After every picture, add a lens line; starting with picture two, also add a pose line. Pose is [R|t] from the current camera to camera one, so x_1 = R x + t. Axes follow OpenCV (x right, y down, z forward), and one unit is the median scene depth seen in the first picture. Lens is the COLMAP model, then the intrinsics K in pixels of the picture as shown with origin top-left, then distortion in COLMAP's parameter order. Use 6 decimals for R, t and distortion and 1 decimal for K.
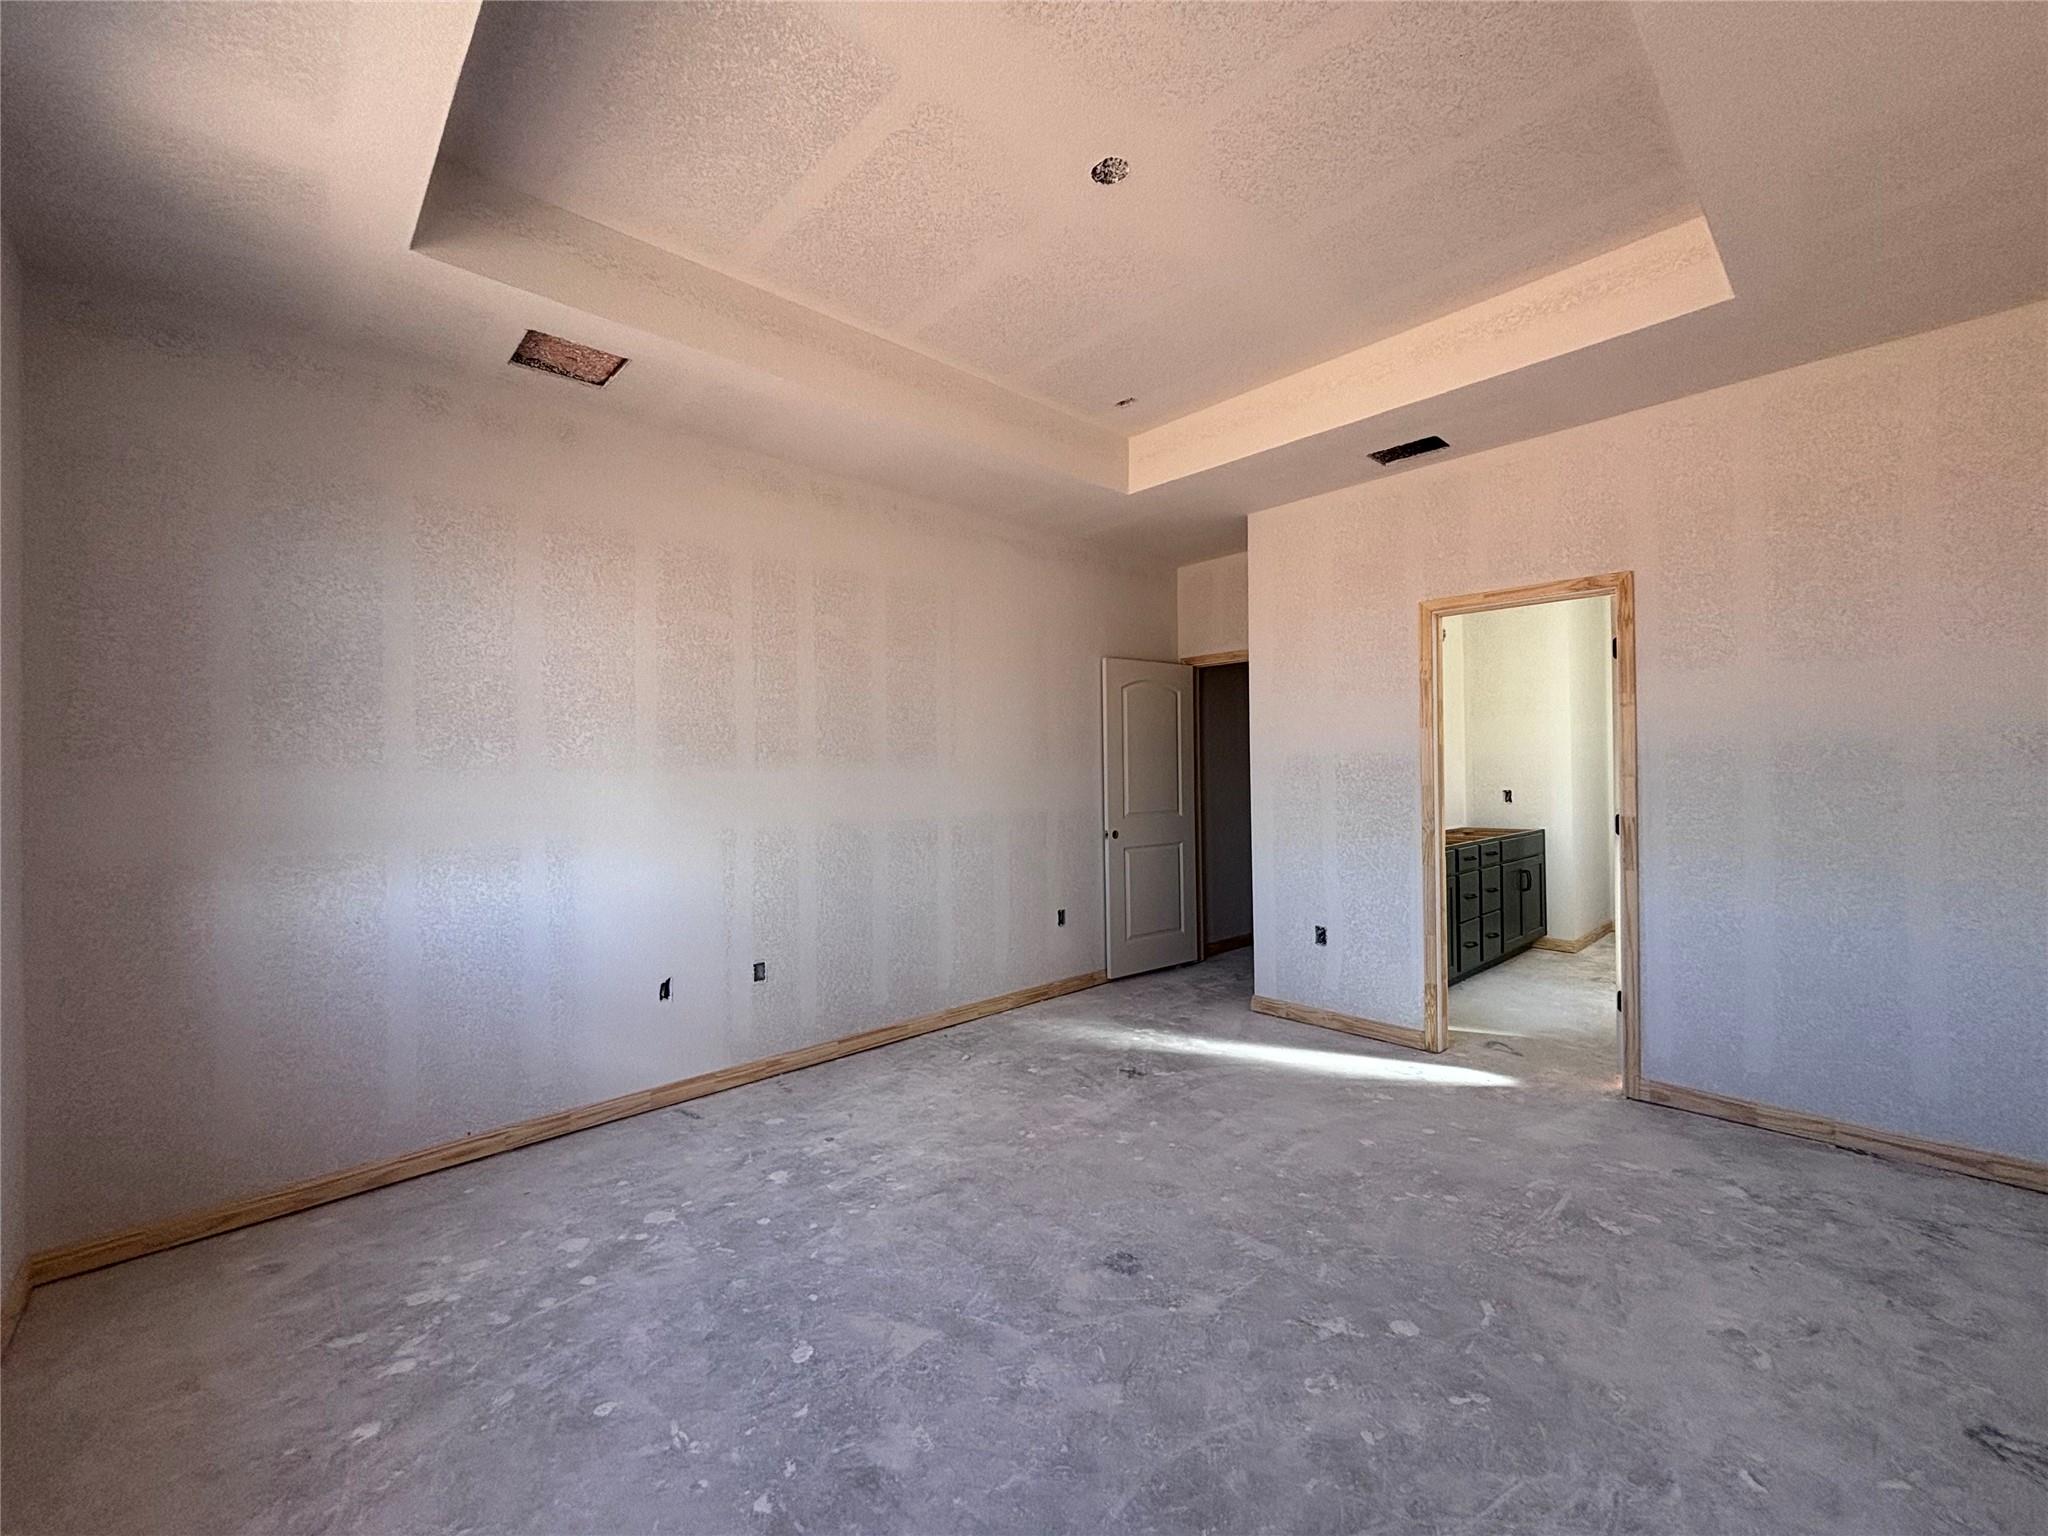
lens RADIAL K [[819.7, 0, 1023.7], [0, 819.7, 762.7], [0, 0, 1]] dist [0.011567, -0.004089]
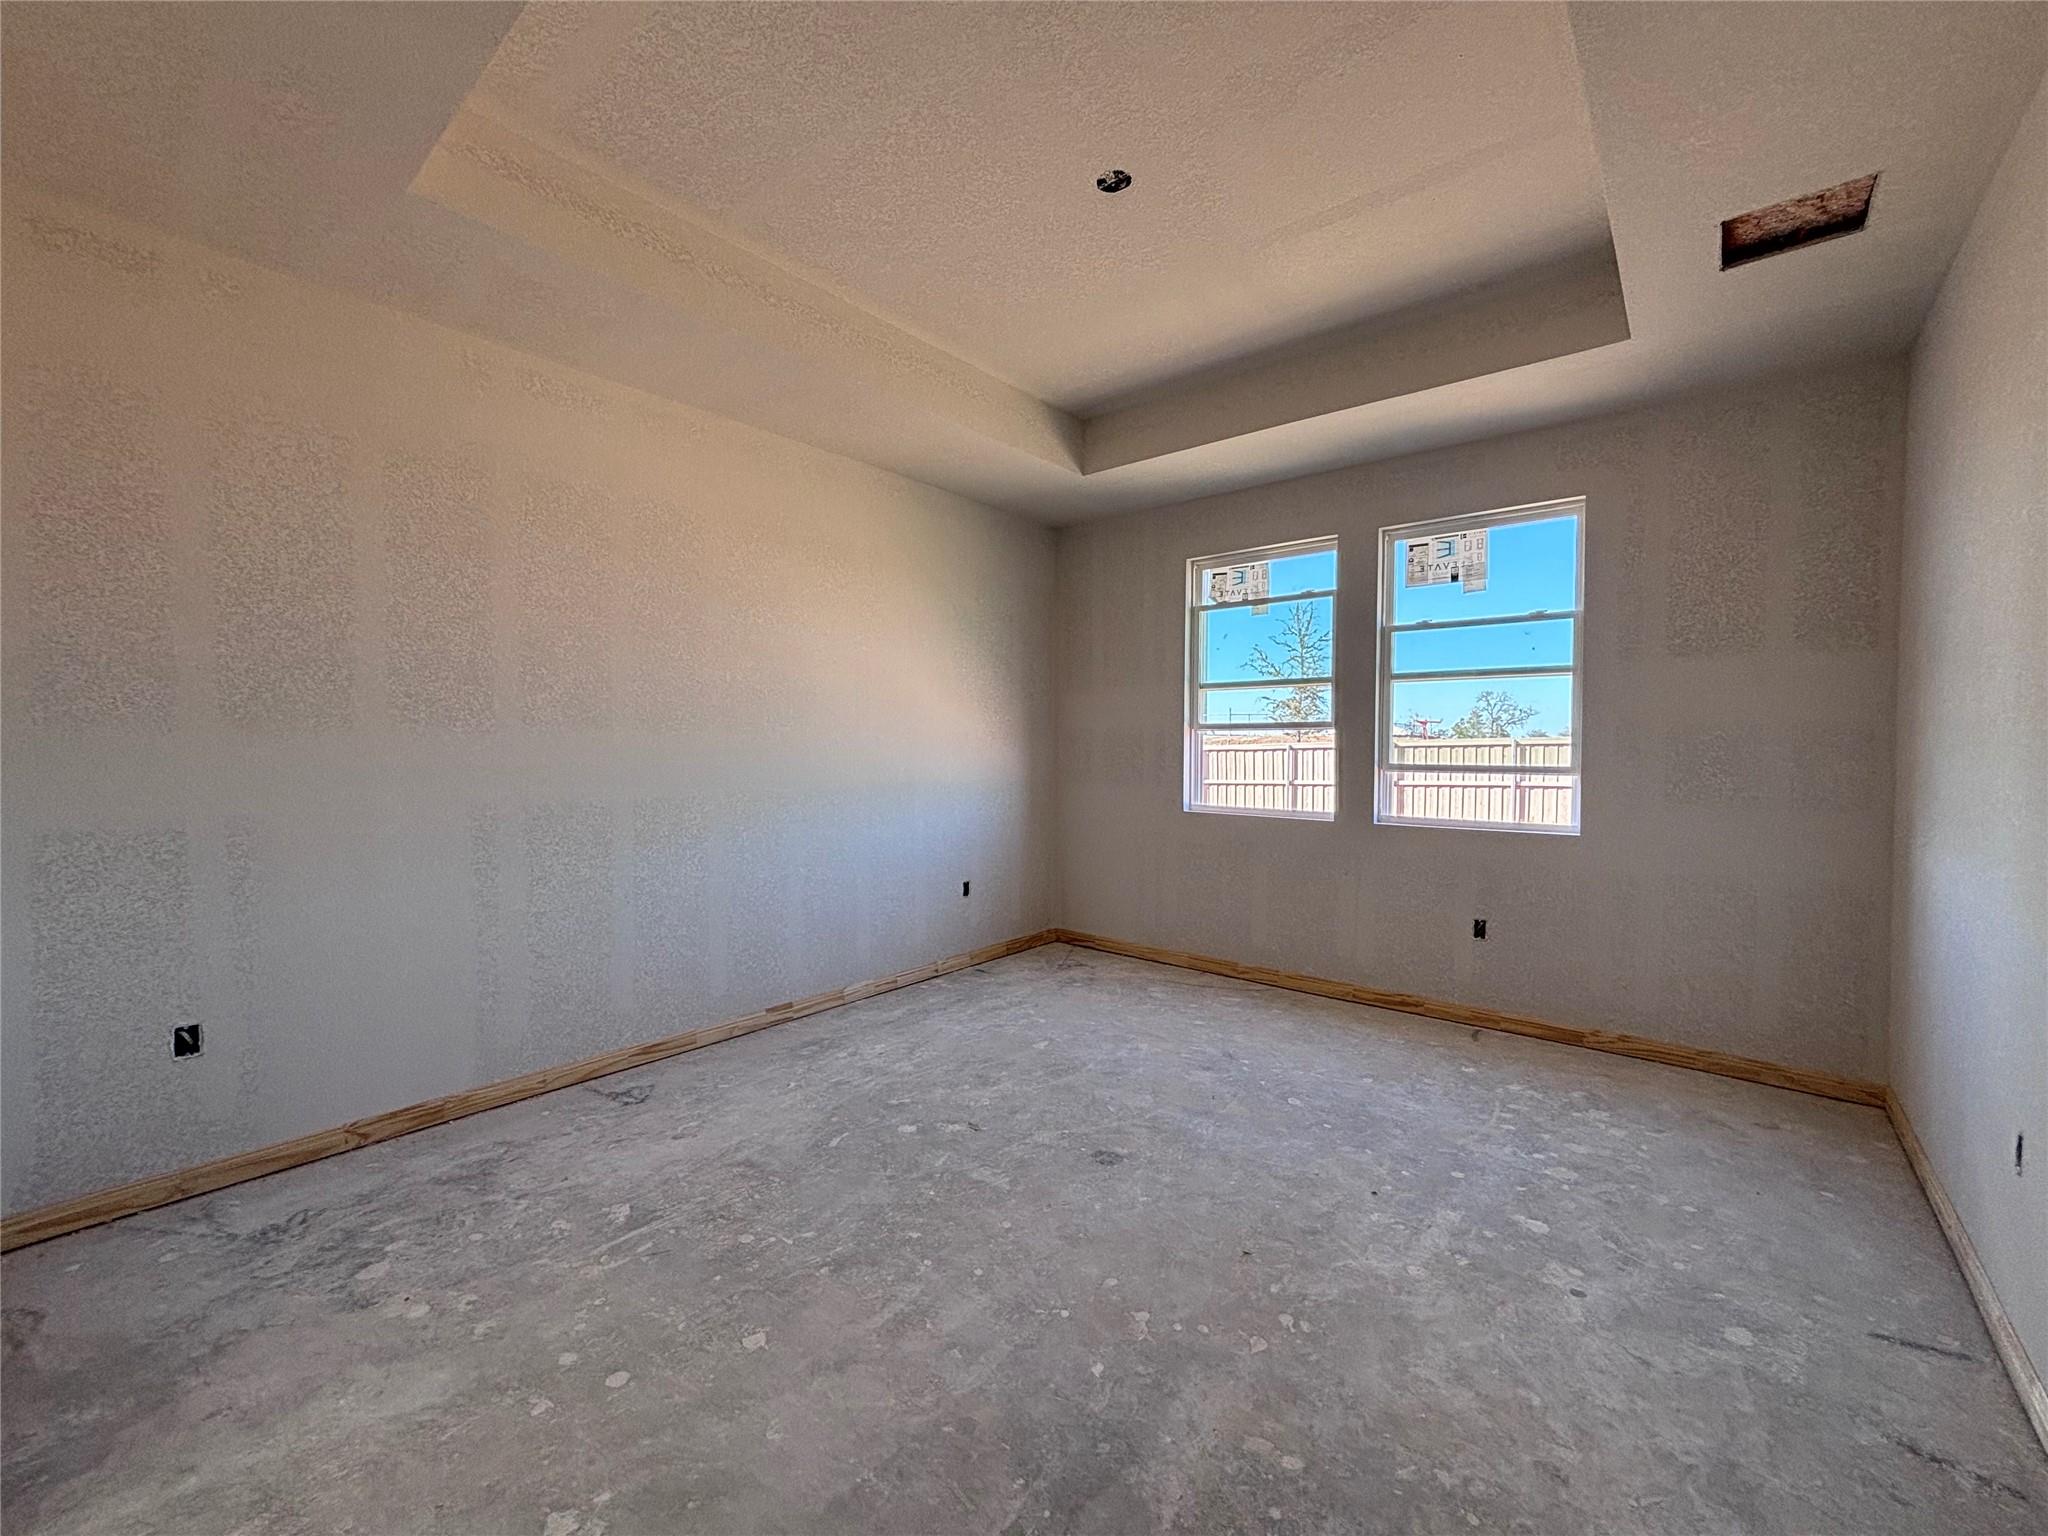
lens RADIAL K [[820.0, 0, 1021.7], [0, 820.0, 764.1], [0, 0, 1]] dist [-0.002762, -0.000159]
pose [[-0.992718, 0.012104, -0.119849, 0.360940], [0.010181, 0.999810, 0.016644, 0.023842], [0.120028, 0.015303, -0.992653, 2.053683]]
